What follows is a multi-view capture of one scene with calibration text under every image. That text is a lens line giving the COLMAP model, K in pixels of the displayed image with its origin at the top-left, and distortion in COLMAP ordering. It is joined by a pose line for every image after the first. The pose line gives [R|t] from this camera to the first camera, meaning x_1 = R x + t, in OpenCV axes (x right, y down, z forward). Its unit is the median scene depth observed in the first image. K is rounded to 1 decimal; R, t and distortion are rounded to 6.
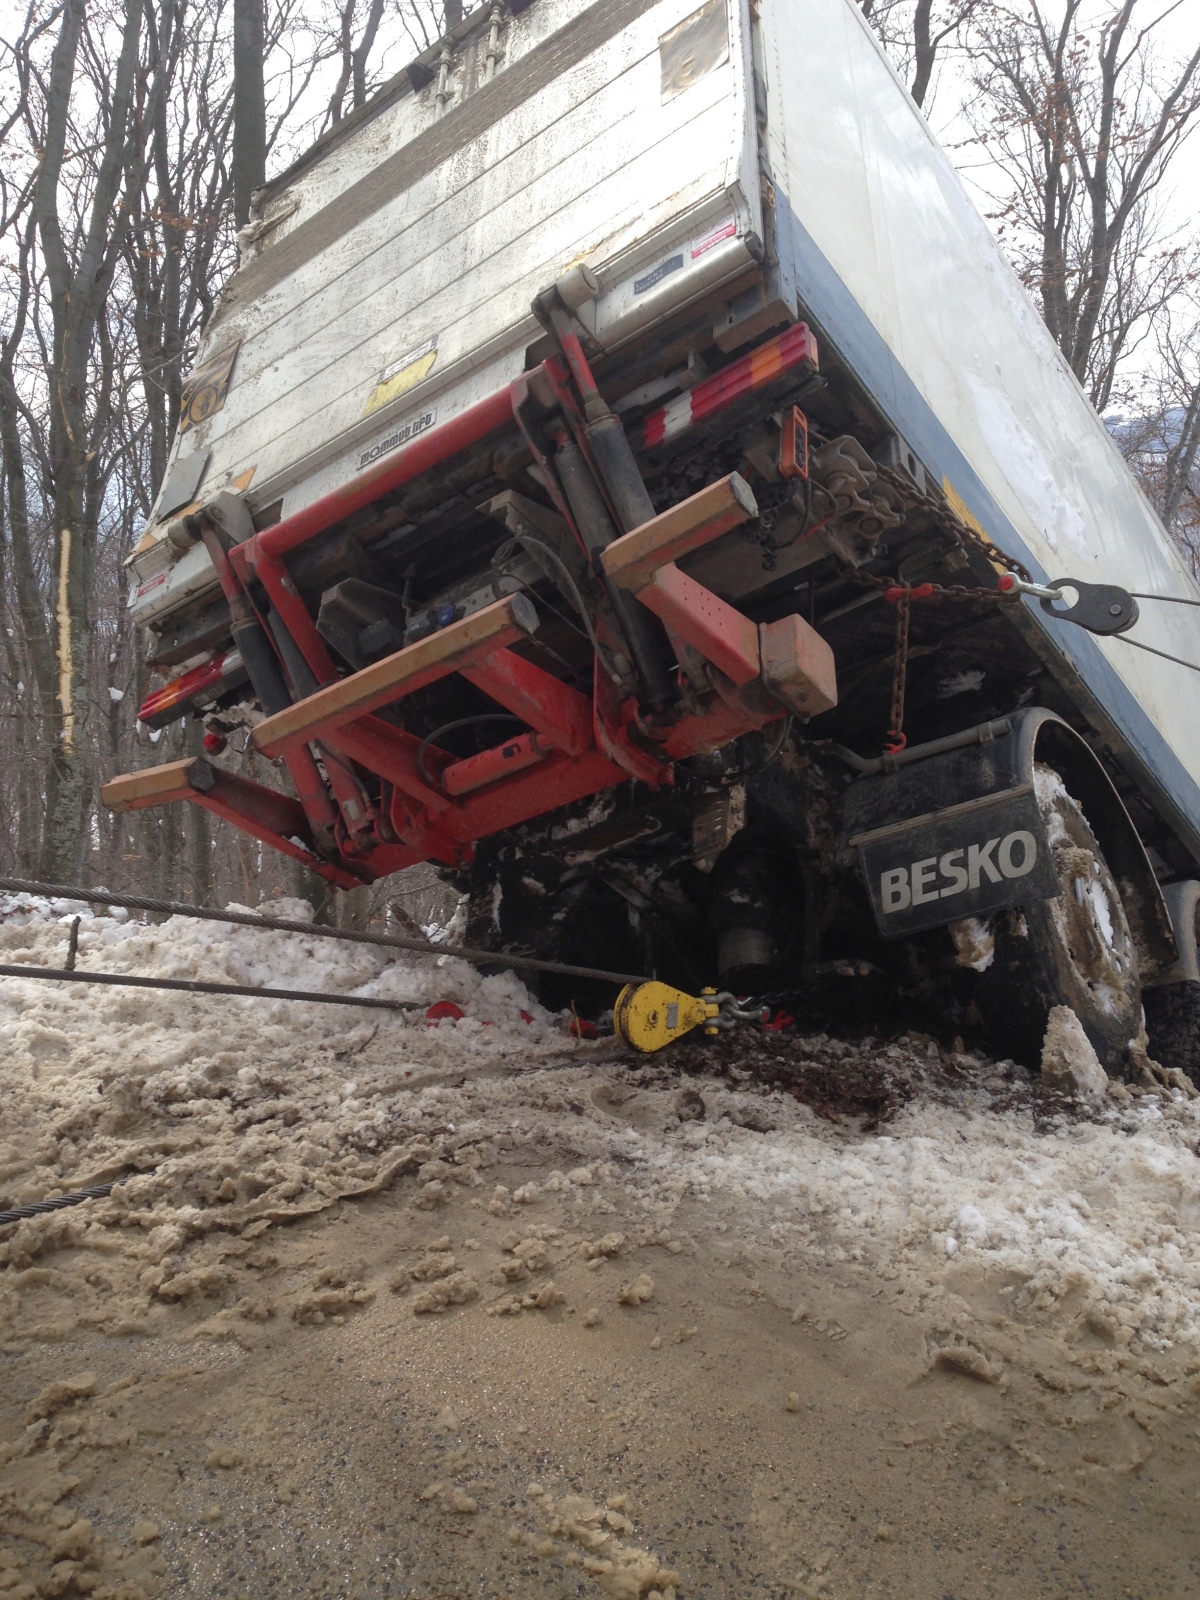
lens RADIAL K [[1542.9, 0, 599.5], [0, 1542.9, 806.7], [0, 0, 1]] dist [0.079663, 0.000000]
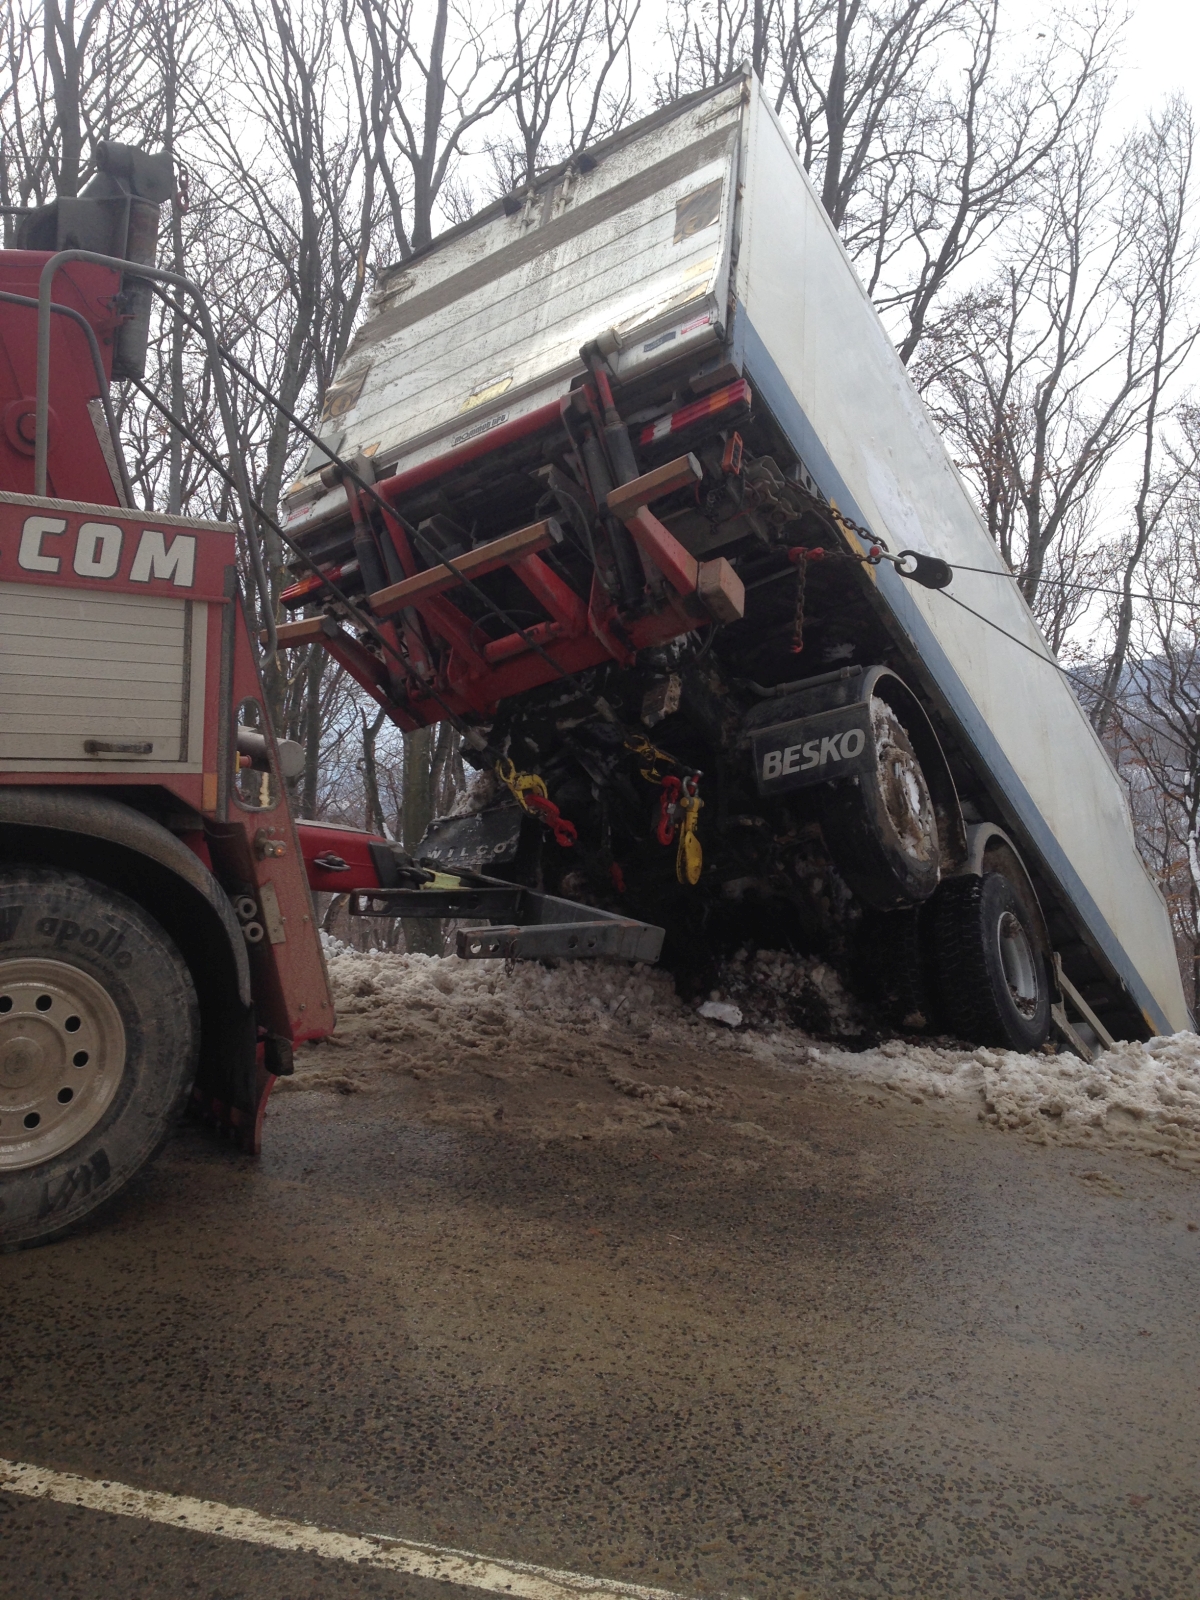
lens RADIAL K [[1542.9, 0, 595.4], [0, 1542.9, 803.3], [0, 0, 1]] dist [0.079663, 0.000000]
pose [[0.993269, 0.114277, 0.018920, -0.003742], [-0.112446, 0.990486, -0.079334, 0.231623], [-0.027805, 0.076672, 0.996669, -0.491688]]
